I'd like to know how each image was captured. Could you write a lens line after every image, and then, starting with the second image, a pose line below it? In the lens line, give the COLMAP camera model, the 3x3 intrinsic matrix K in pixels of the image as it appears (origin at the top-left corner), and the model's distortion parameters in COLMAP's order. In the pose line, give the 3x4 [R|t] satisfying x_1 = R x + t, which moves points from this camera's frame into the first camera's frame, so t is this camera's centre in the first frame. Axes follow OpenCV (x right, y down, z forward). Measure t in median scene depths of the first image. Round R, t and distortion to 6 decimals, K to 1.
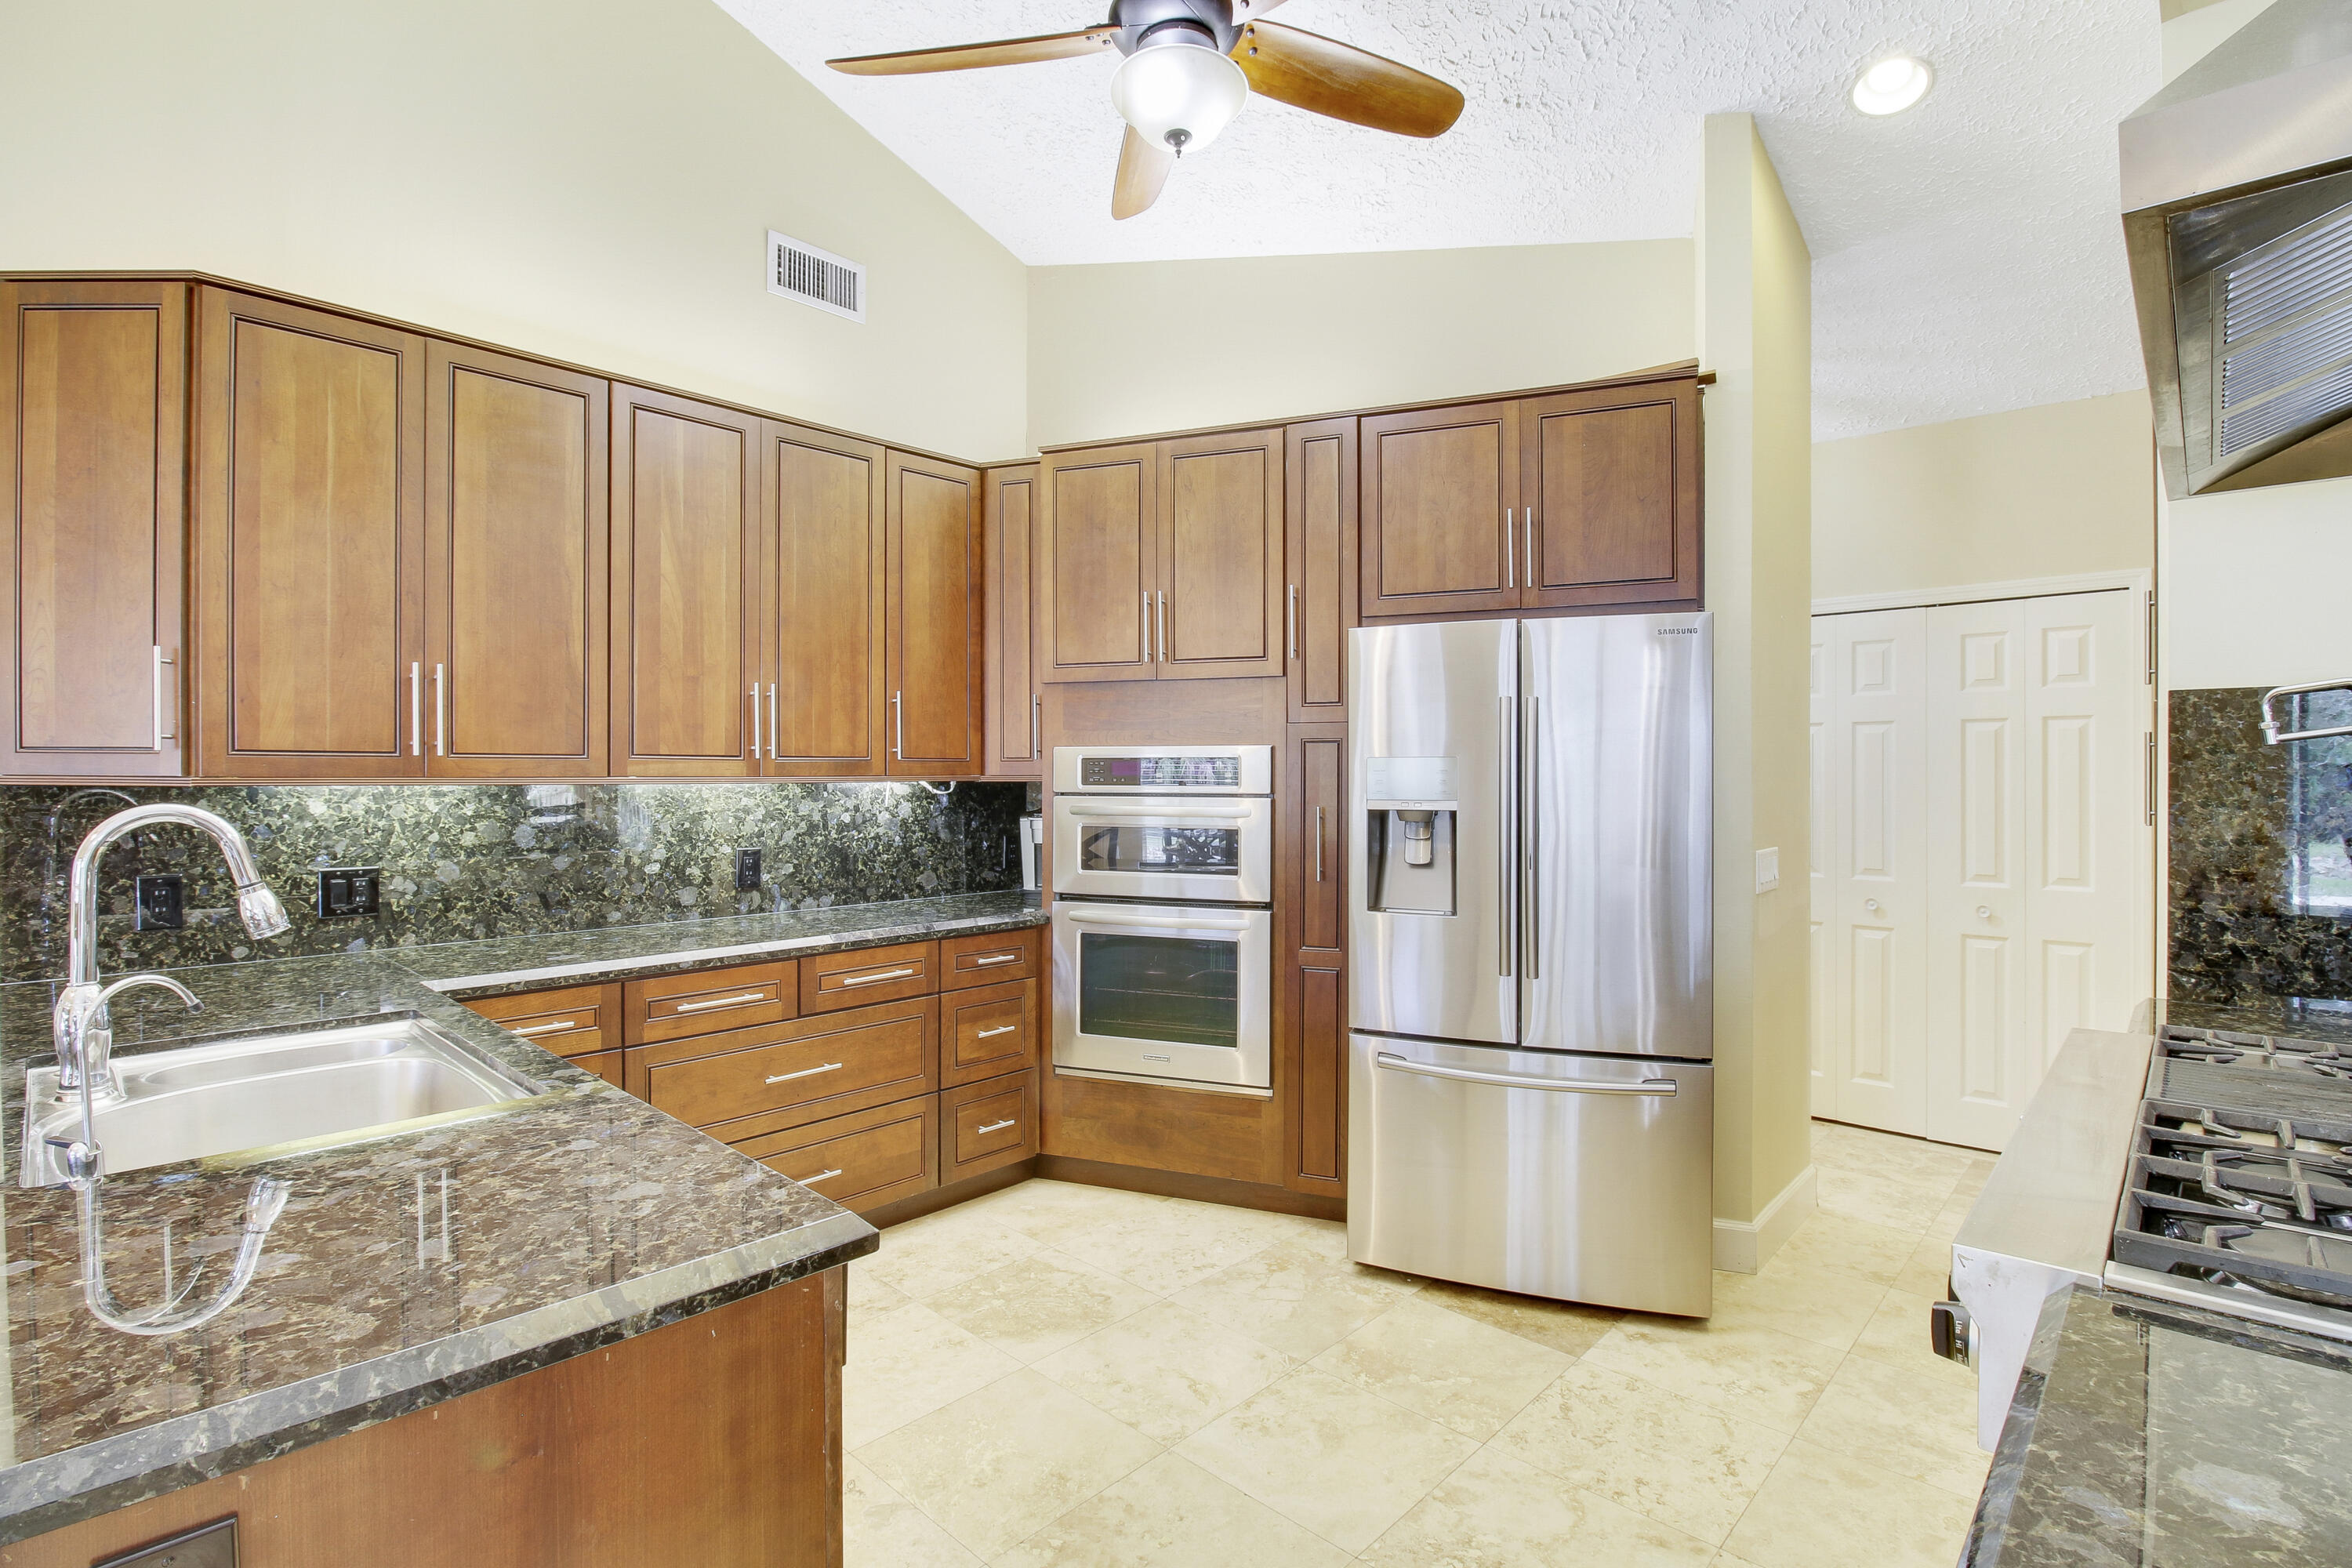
lens RADIAL K [[1088.9, 0, 1186.6], [0, 1088.9, 801.9], [0, 0, 1]] dist [-0.003624, -0.001239]
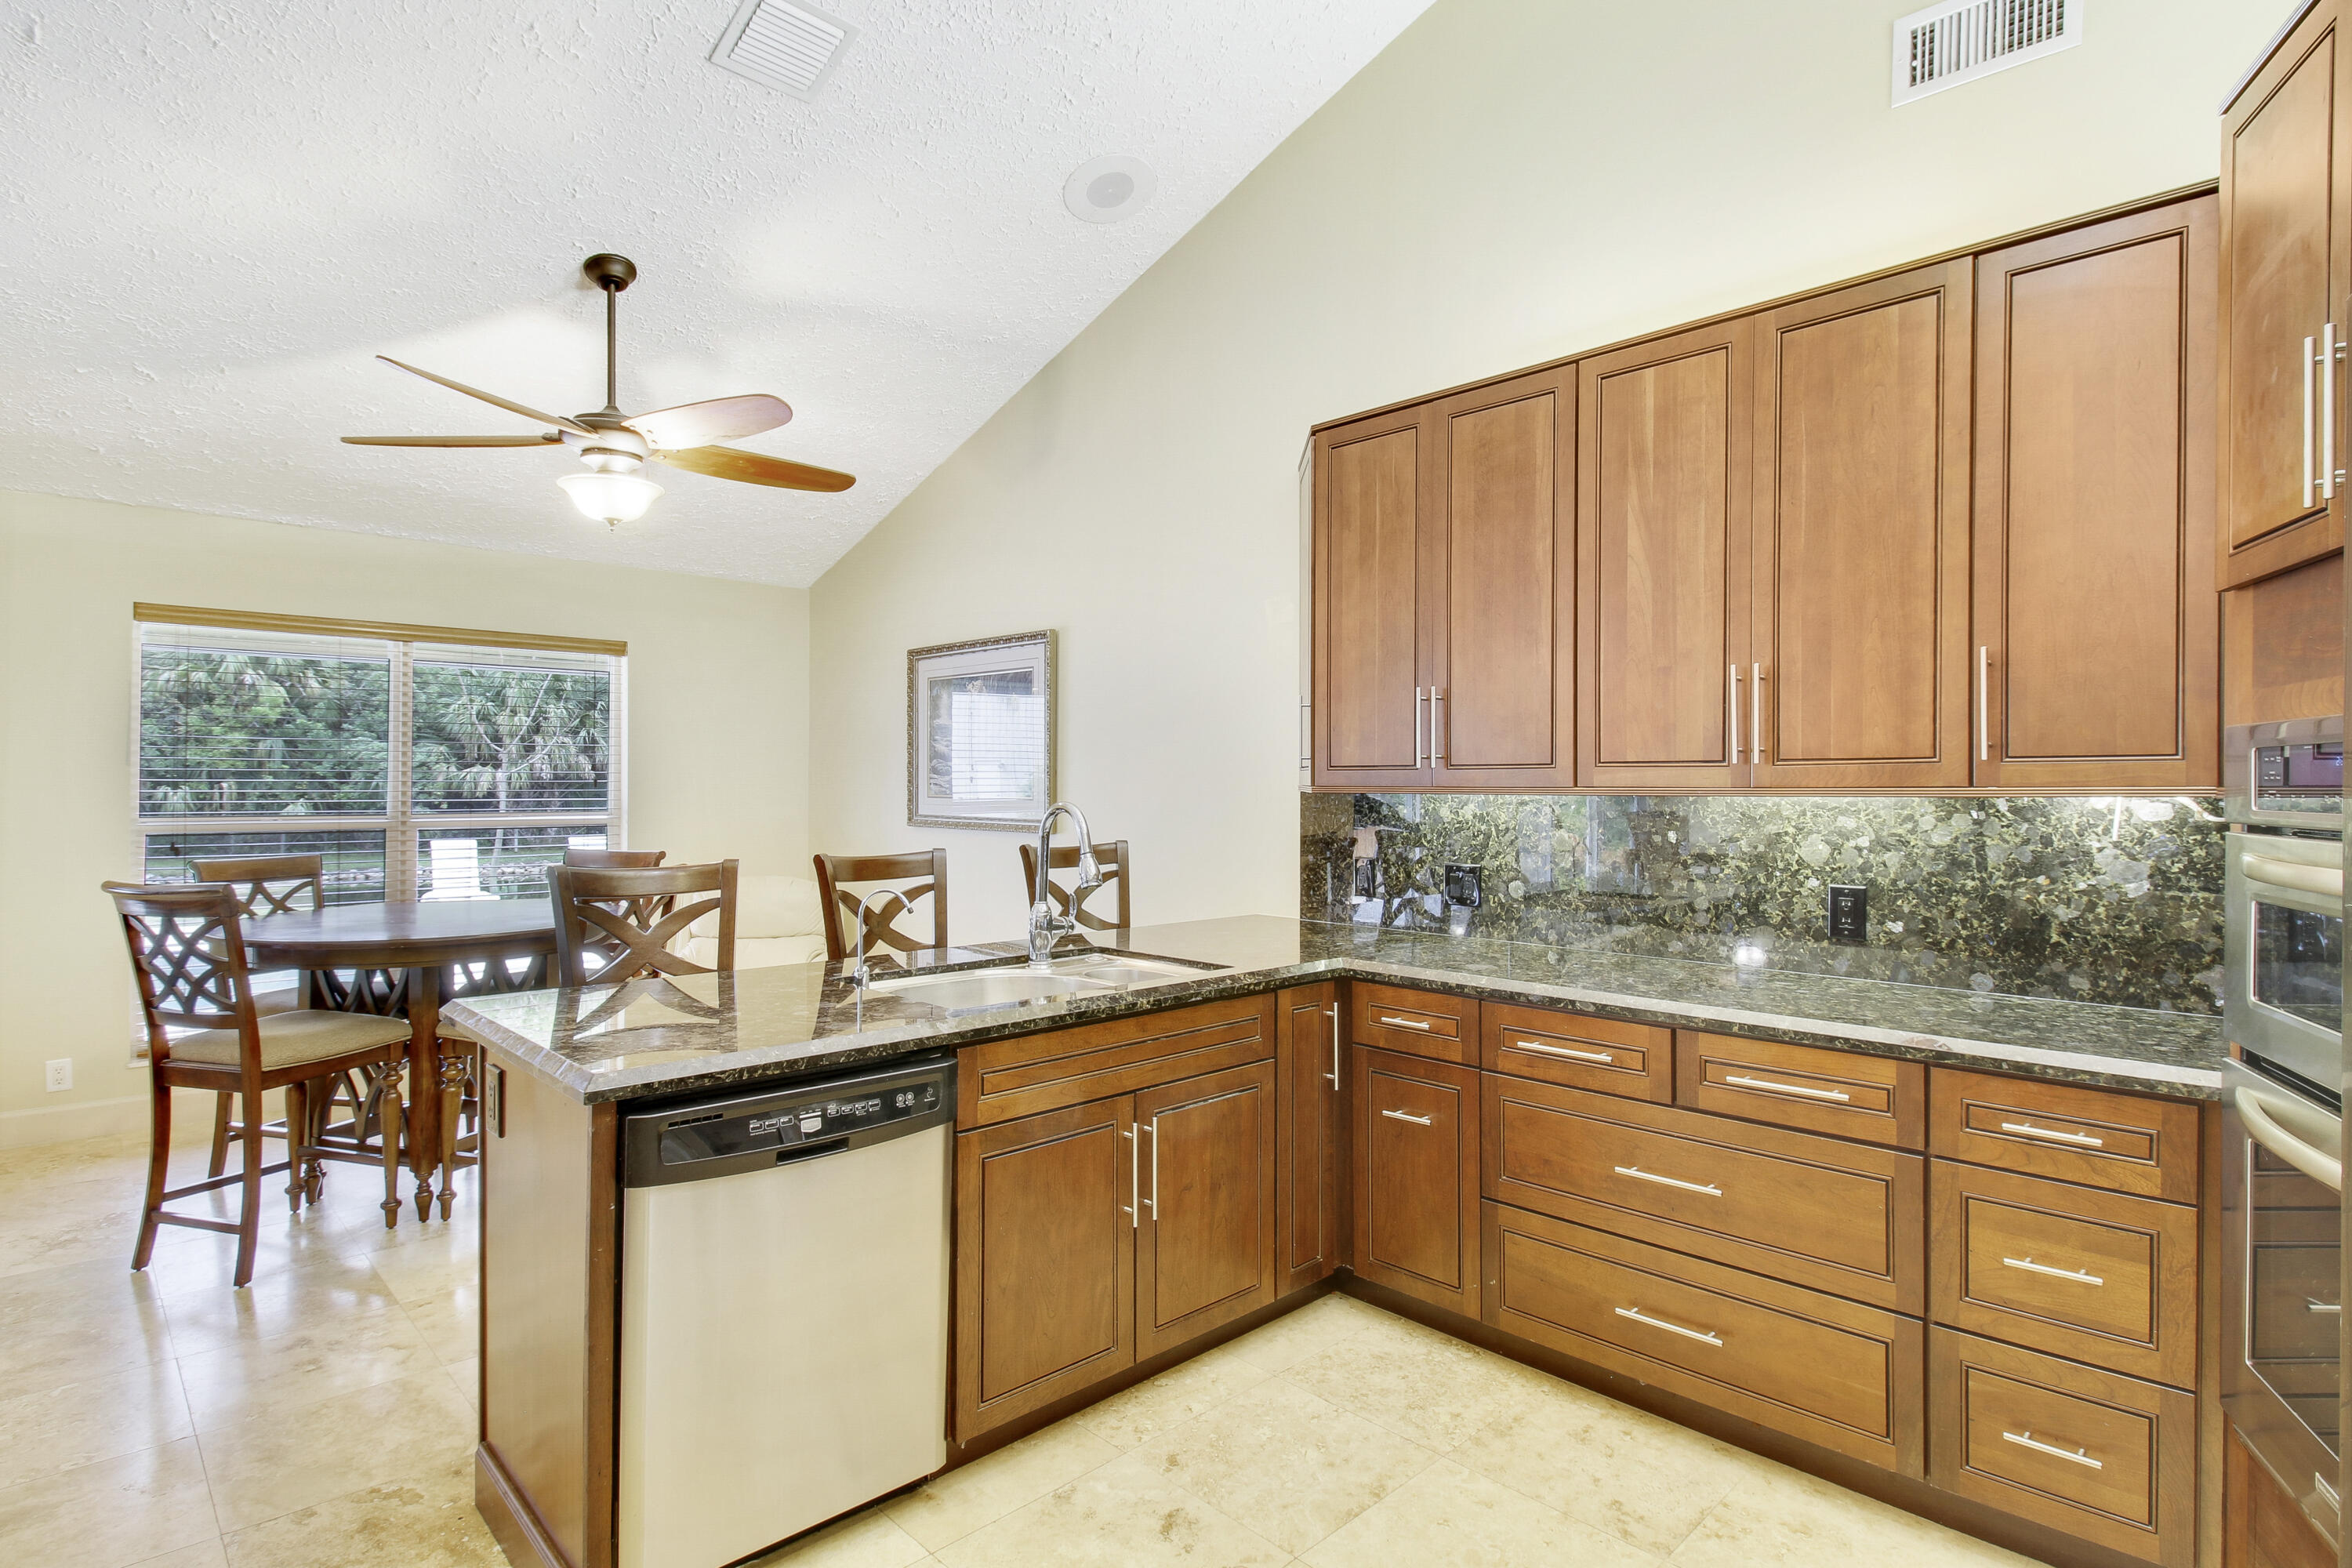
lens RADIAL K [[1201.9, 0, 1190.0], [0, 1201.9, 782.0], [0, 0, 1]] dist [-0.006117, -0.001914]
pose [[-0.042439, -0.001187, -0.999098, 0.464341], [-0.025869, 0.999665, -0.000088, -0.017386], [0.998764, 0.025842, -0.042456, 0.655419]]
